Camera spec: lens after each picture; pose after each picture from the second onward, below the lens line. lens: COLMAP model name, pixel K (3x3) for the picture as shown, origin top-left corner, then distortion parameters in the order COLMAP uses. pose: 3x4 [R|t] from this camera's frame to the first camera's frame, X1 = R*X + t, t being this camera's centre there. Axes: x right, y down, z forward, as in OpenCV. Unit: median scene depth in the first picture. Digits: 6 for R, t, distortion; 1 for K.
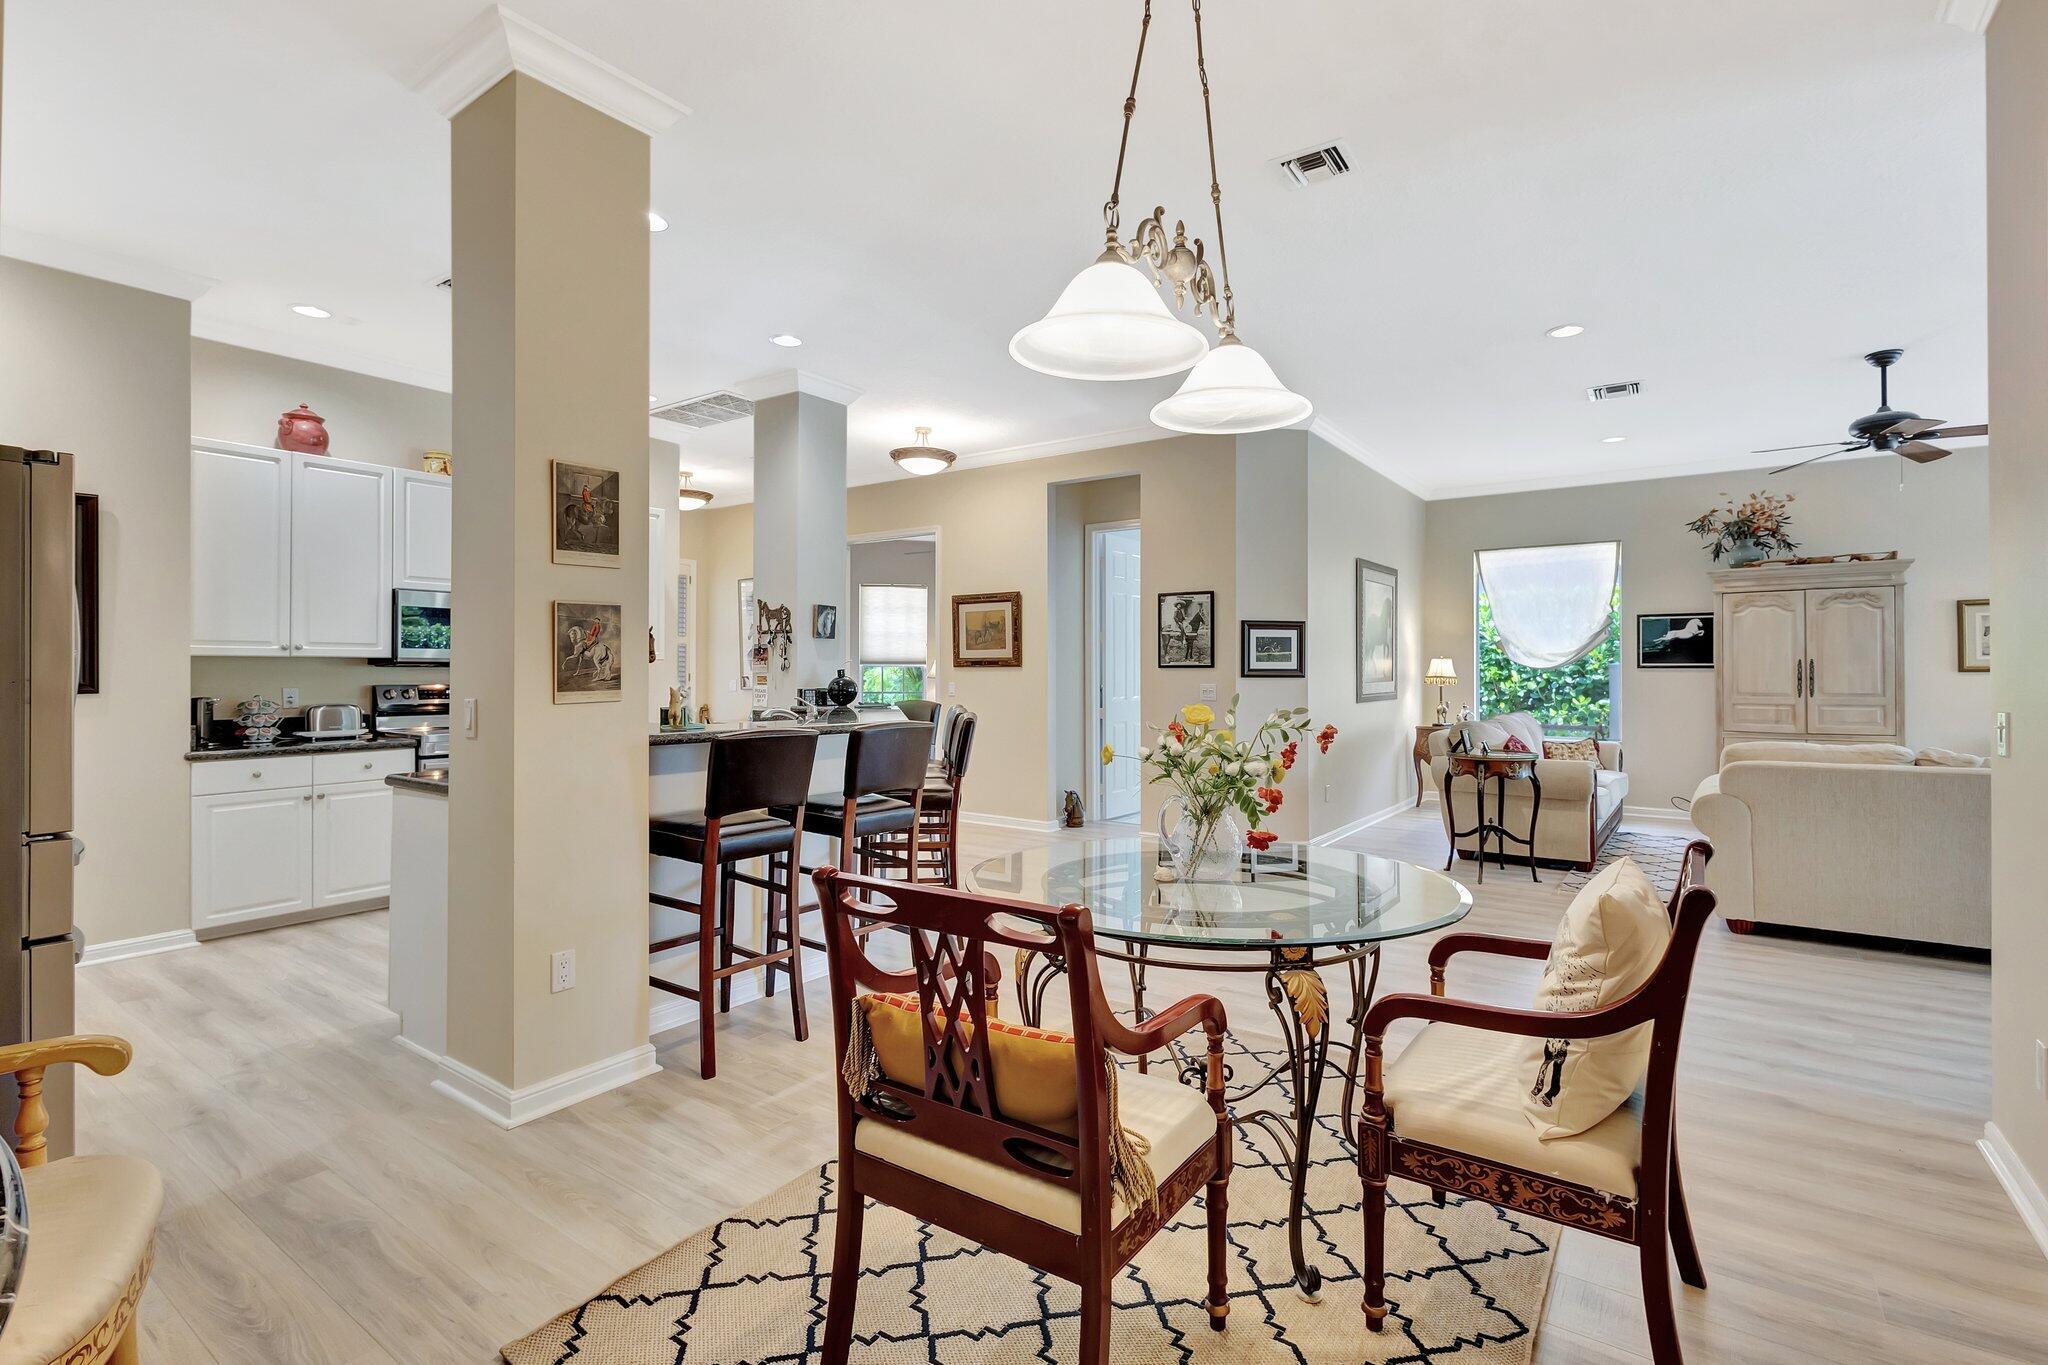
lens RADIAL K [[944.4, 0, 1038.0], [0, 944.4, 672.2], [0, 0, 1]] dist [0.001458, -0.001694]
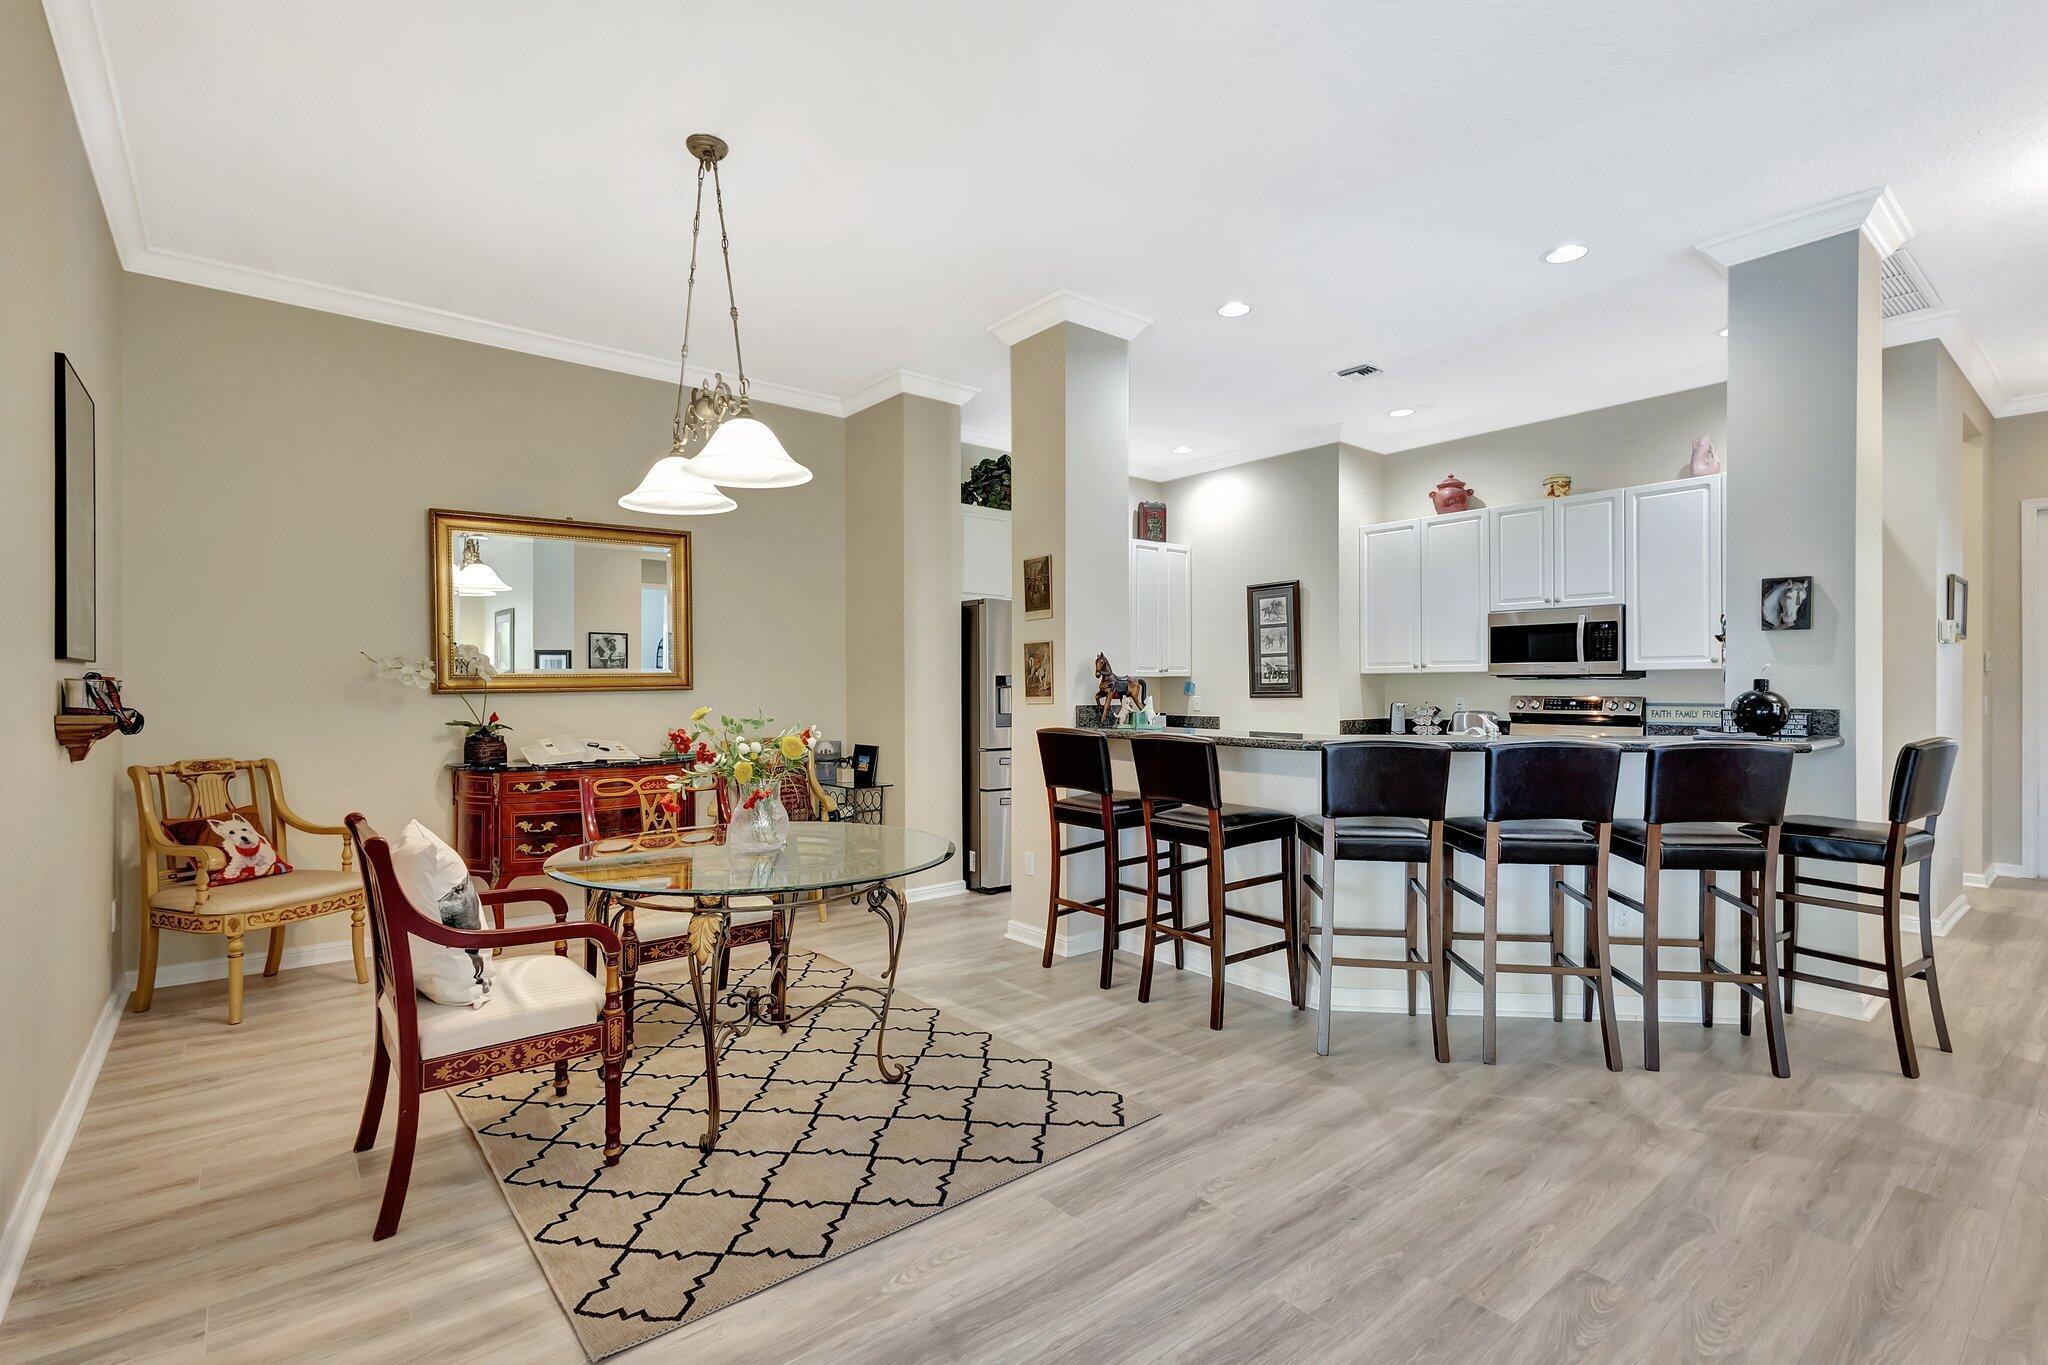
lens RADIAL K [[944.4, 0, 1009.3], [0, 944.4, 691.5], [0, 0, 1]] dist [0.001458, -0.001694]
pose [[-0.278783, 0.004139, -0.960345, 0.603059], [0.002003, 0.999991, 0.003729, 0.002709], [0.960352, -0.000884, -0.278789, 0.777072]]
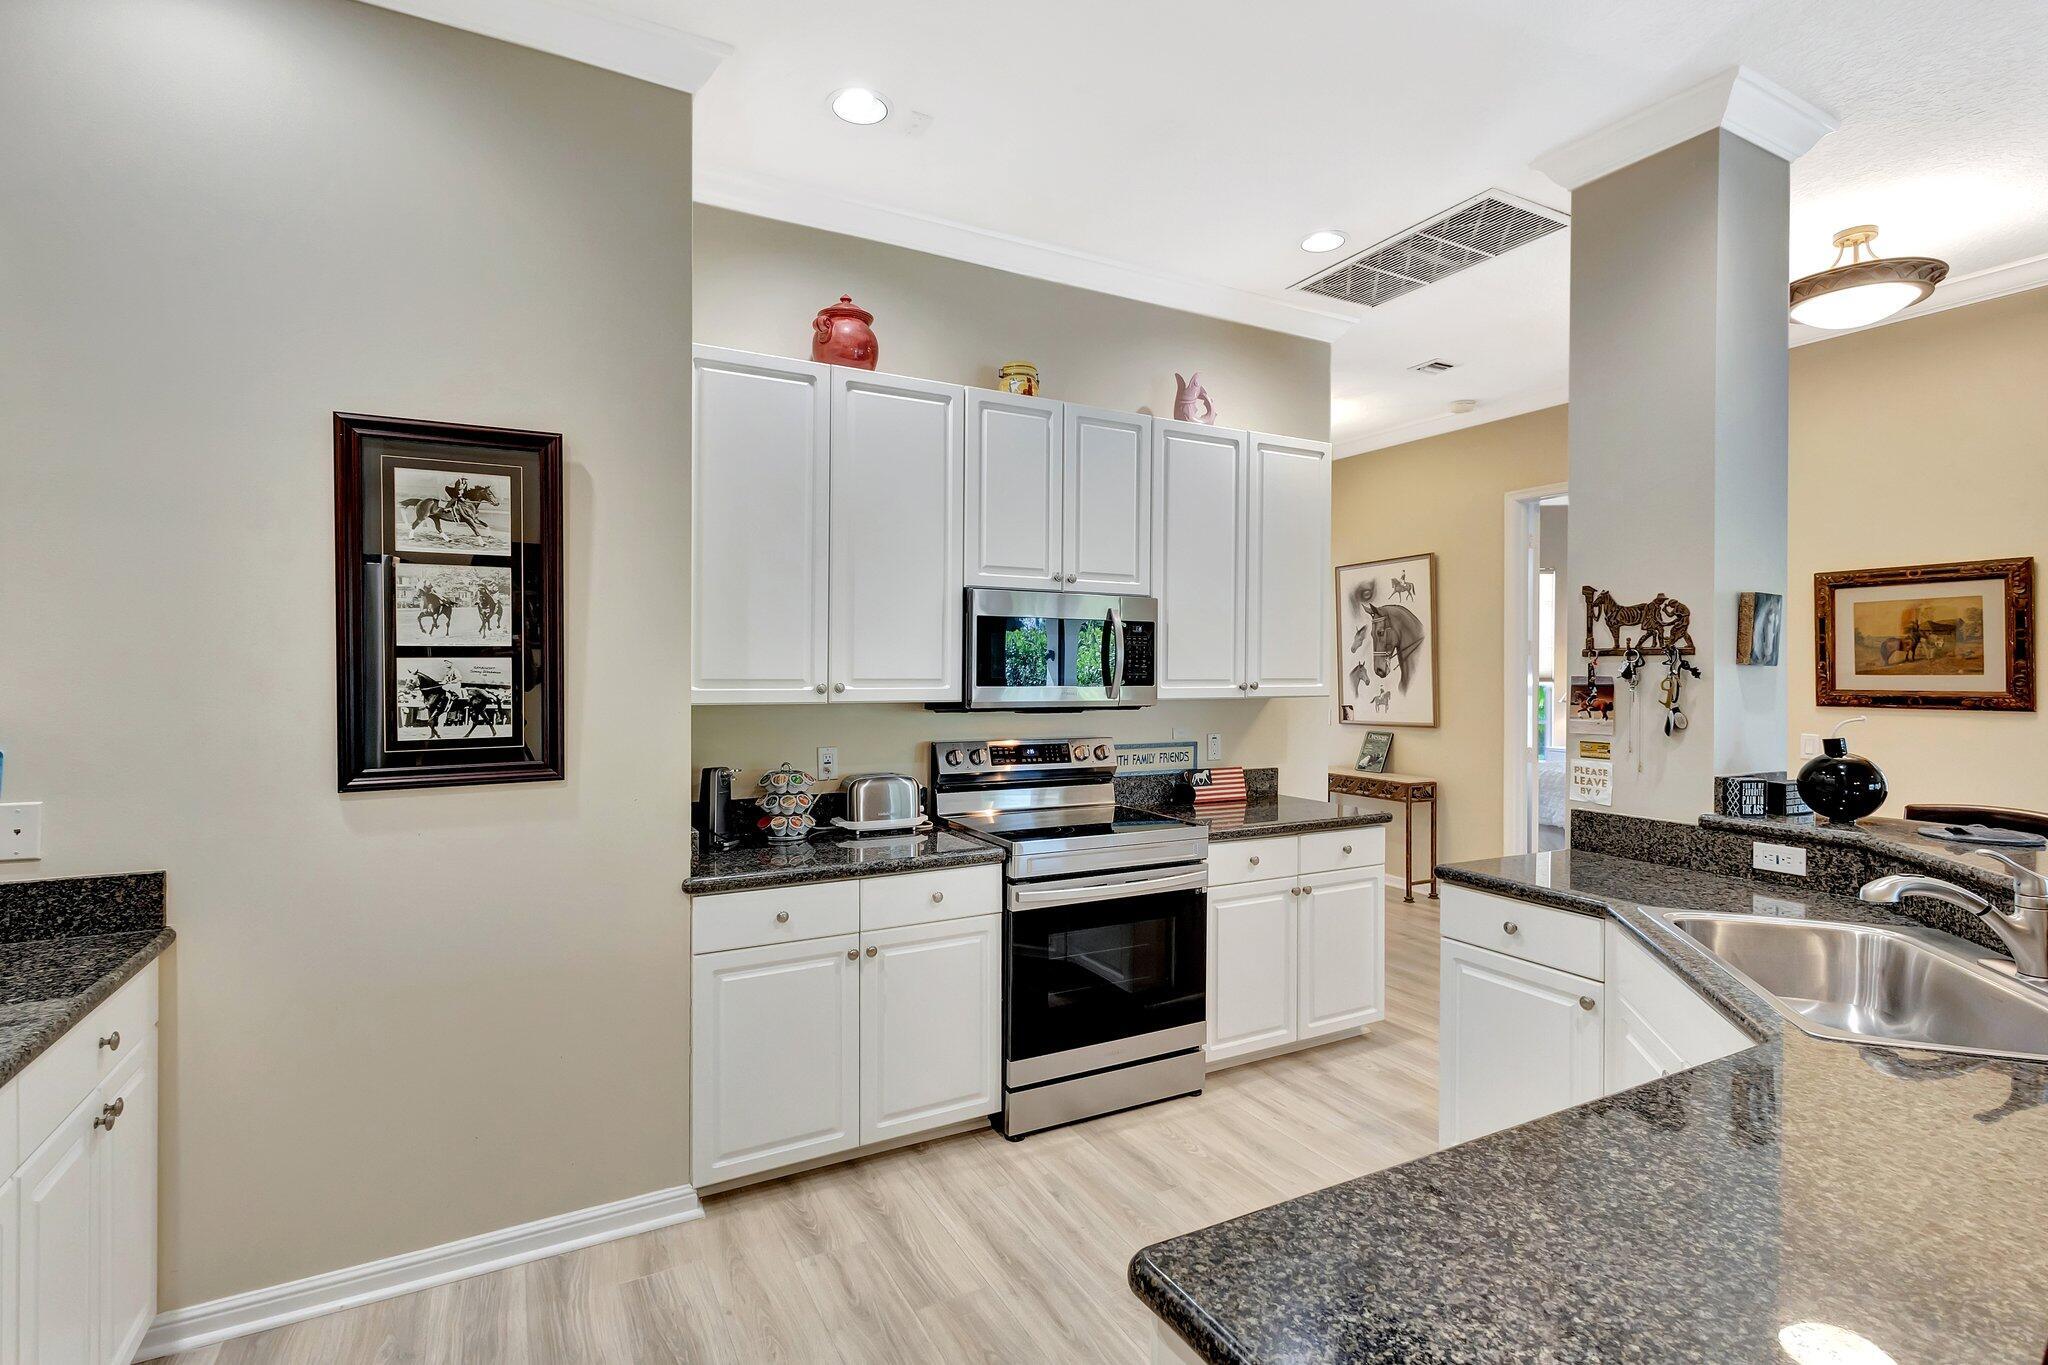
lens RADIAL K [[962.2, 0, 1017.9], [0, 962.2, 683.6], [0, 0, 1]] dist [-0.001822, 0.000155]
pose [[0.892428, 0.008659, -0.451107, -0.387176], [-0.003920, 0.999927, 0.011439, -0.035517], [0.451173, -0.008440, 0.892397, 0.482372]]
